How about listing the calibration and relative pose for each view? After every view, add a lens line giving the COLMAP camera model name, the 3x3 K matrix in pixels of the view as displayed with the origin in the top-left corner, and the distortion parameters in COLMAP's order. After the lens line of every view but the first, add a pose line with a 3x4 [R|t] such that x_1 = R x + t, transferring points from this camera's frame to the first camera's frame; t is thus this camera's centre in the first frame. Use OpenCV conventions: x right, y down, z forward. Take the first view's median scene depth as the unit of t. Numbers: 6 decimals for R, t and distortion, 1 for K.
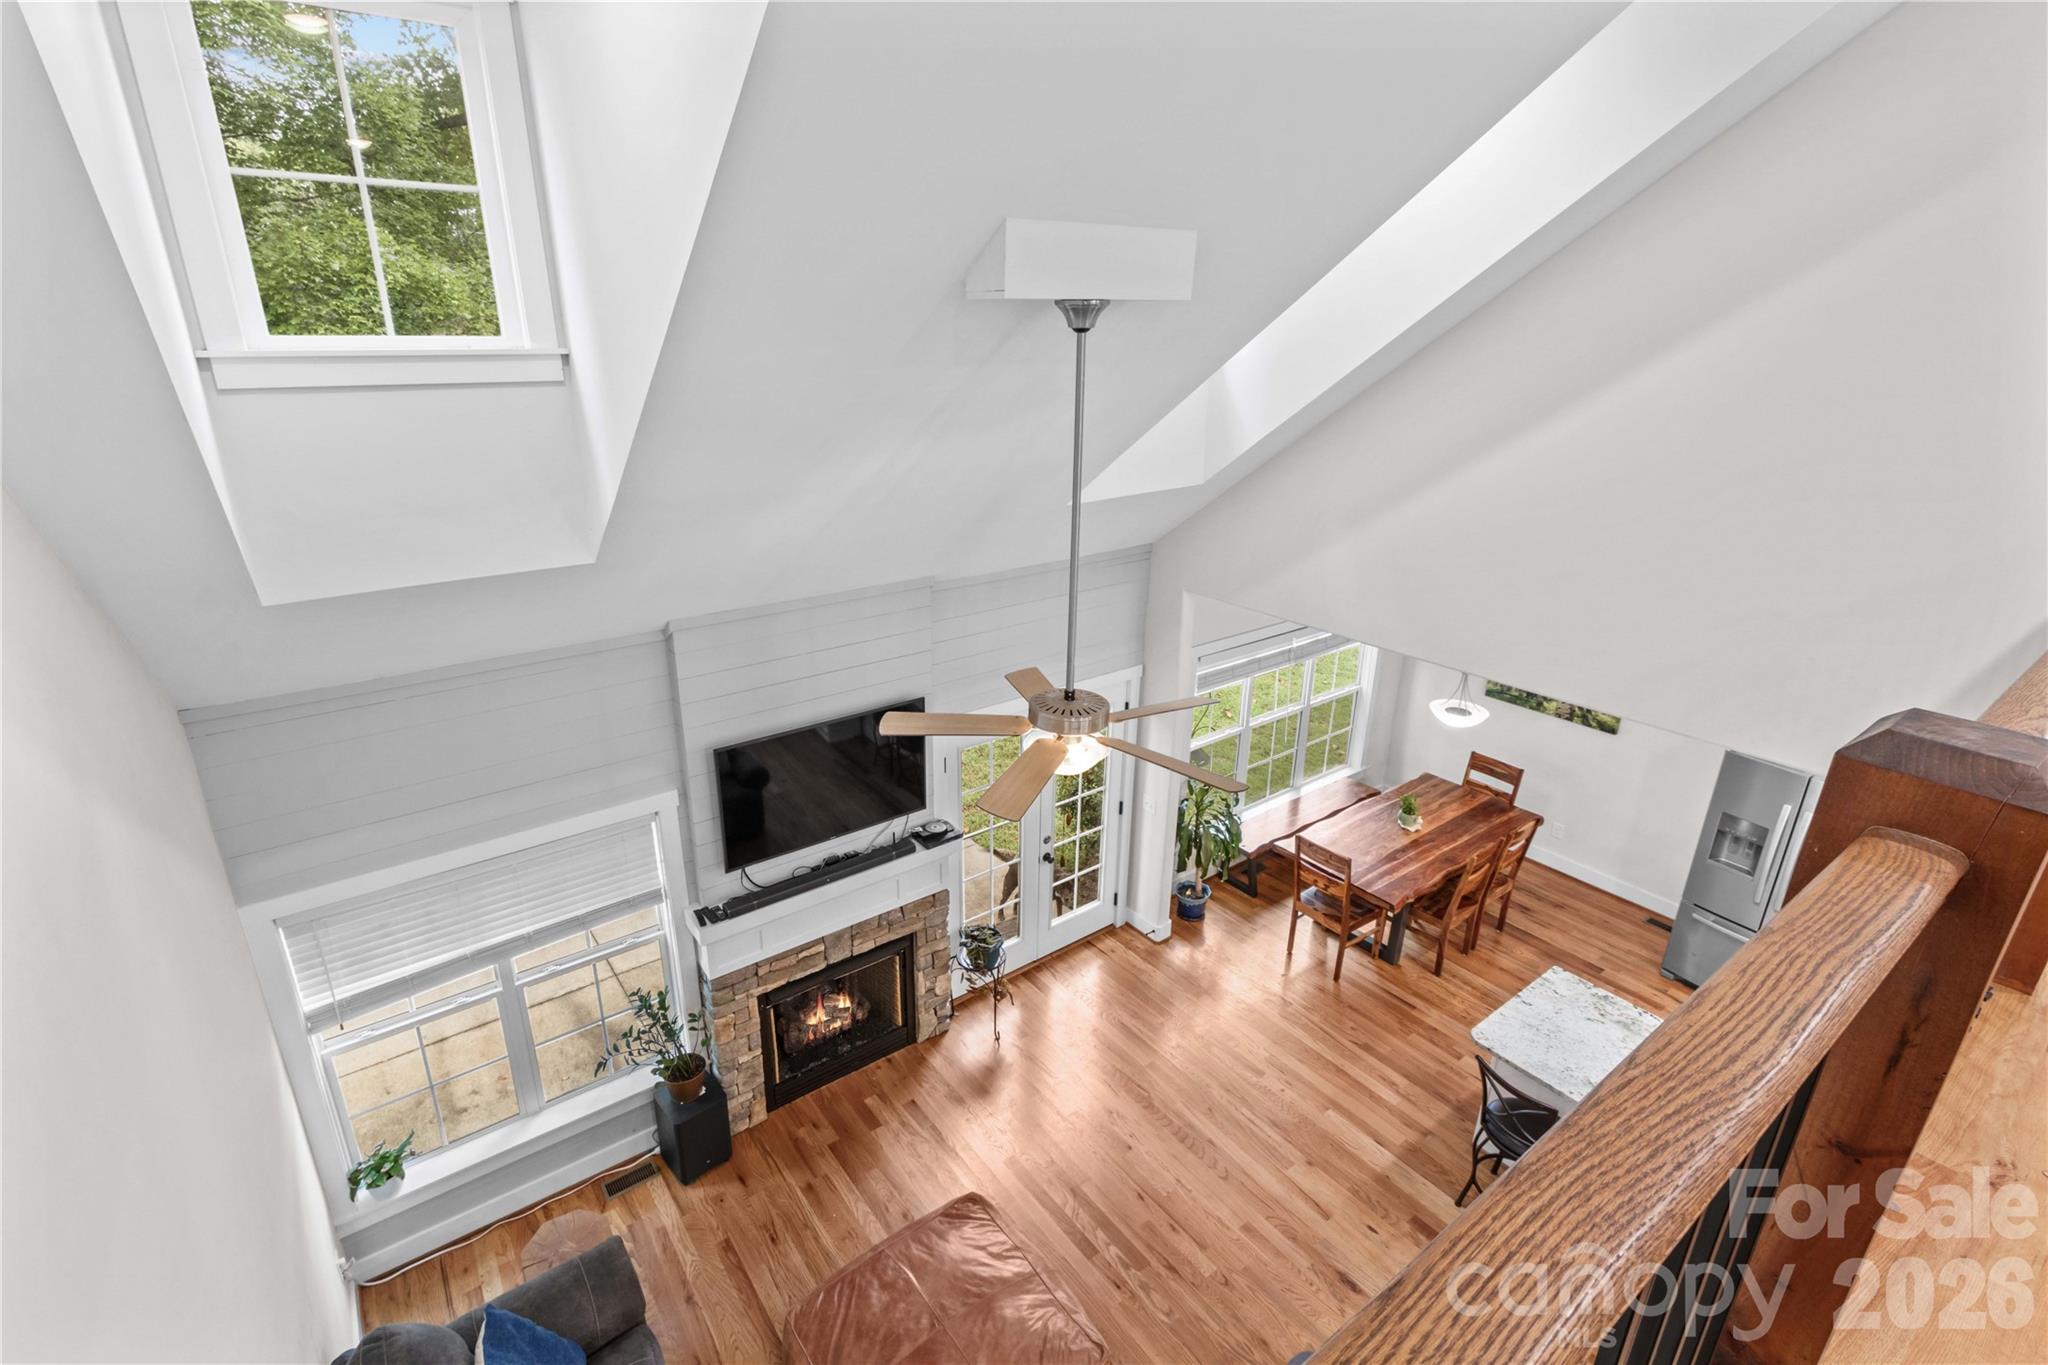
lens RADIAL K [[953.8, 0, 1024.0], [0, 953.8, 682.5], [0, 0, 1]] dist [0.000801, -0.000100]
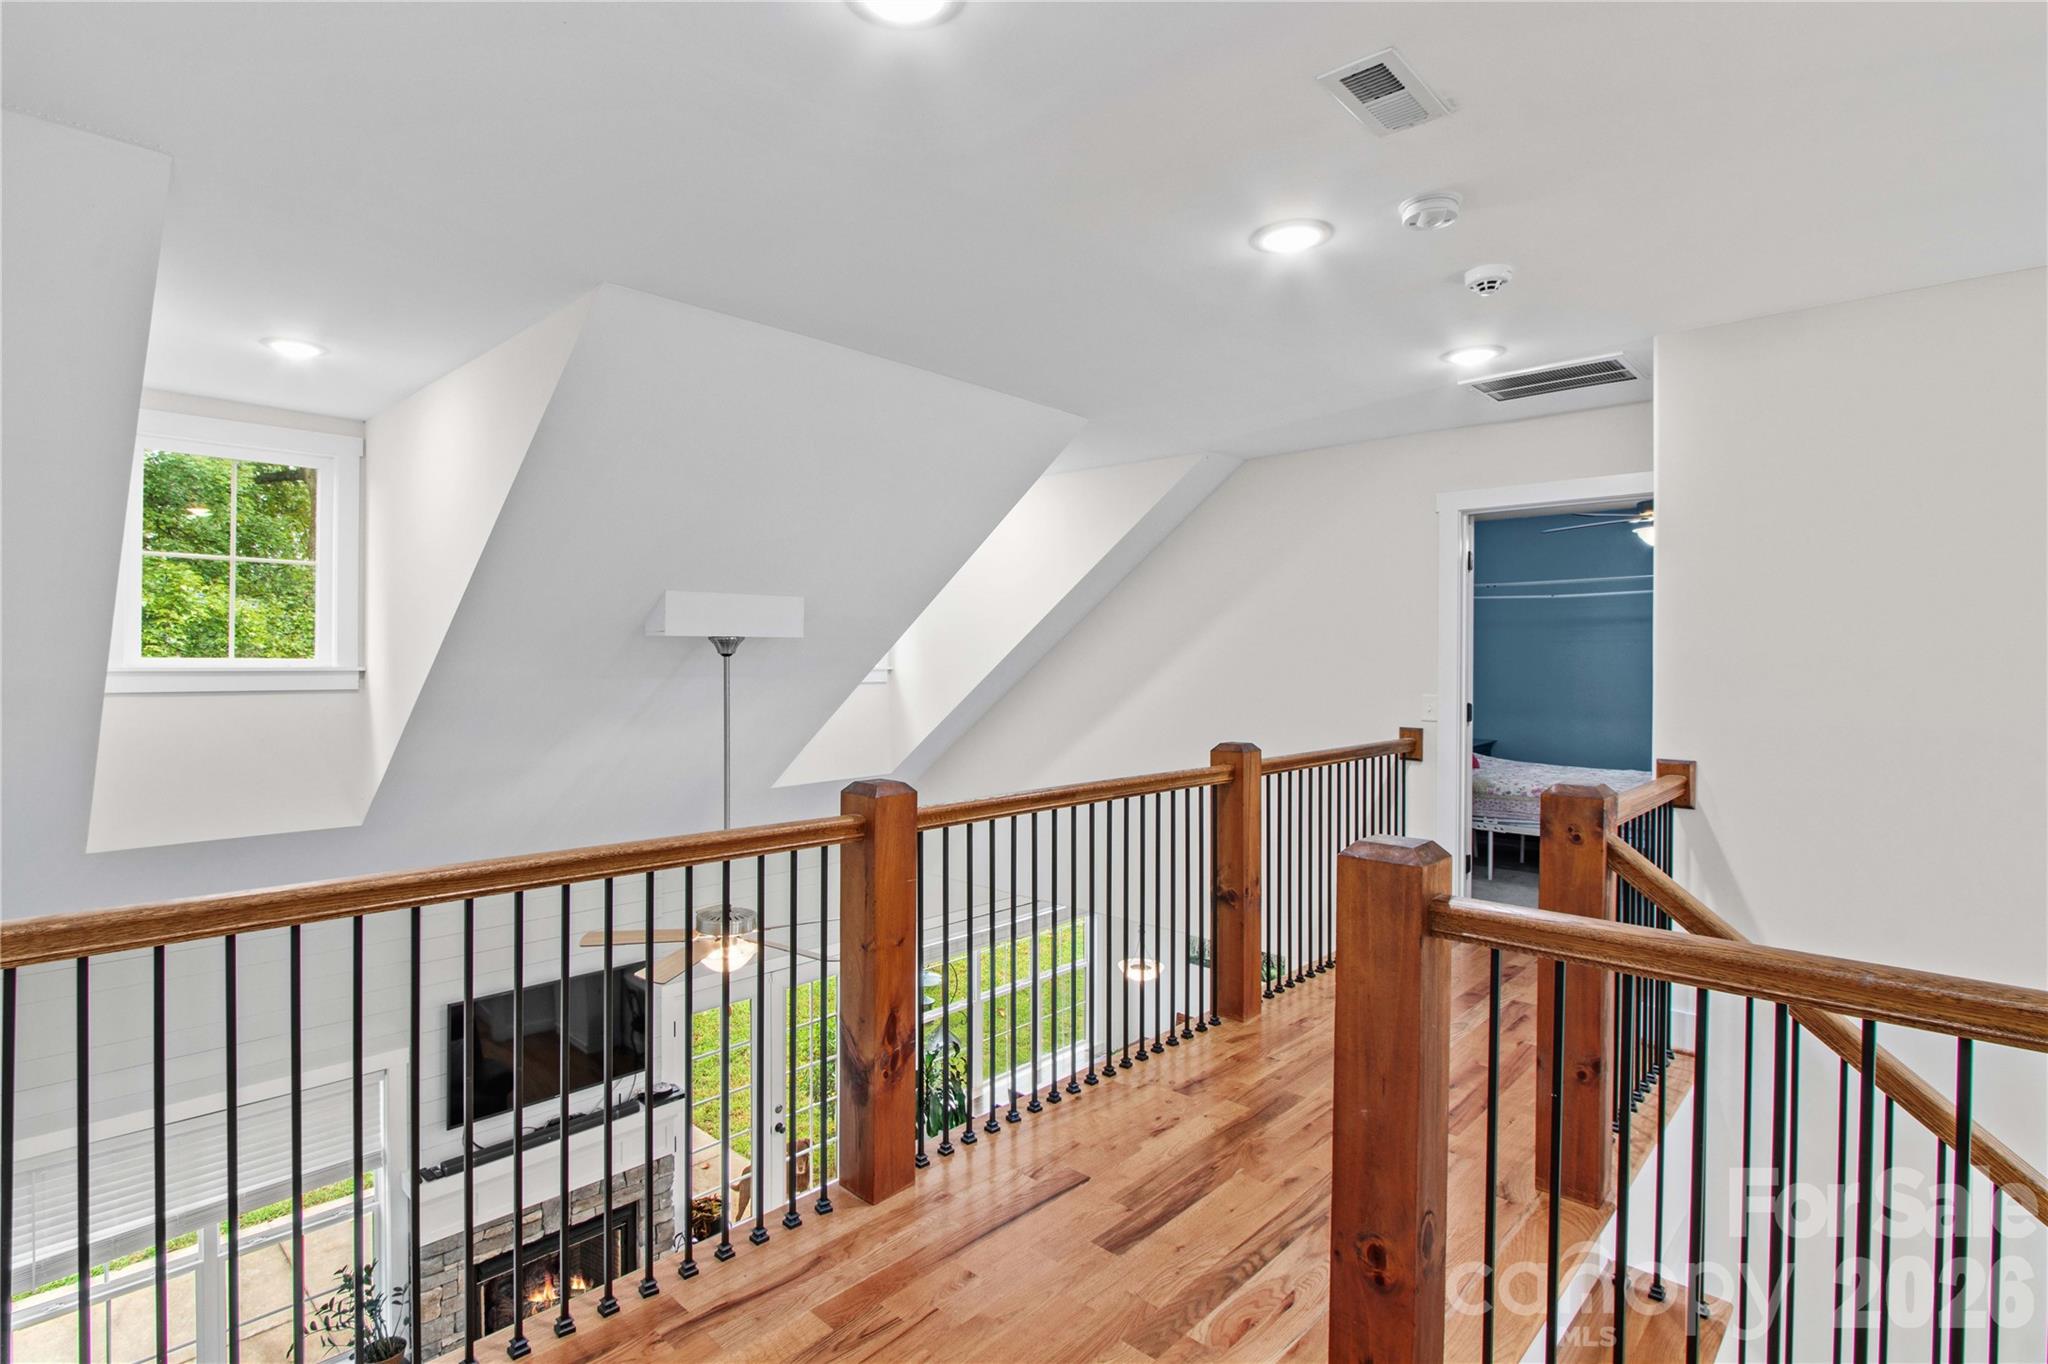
lens RADIAL K [[1017.6, 0, 1024.0], [0, 1017.6, 682.0], [0, 0, 1]] dist [-0.024863, -0.000308]
pose [[0.986890, -0.001608, 0.161388, 0.151953], [0.054428, 0.944690, -0.323417, 0.128049], [-0.151942, 0.327961, 0.932392, -0.330390]]
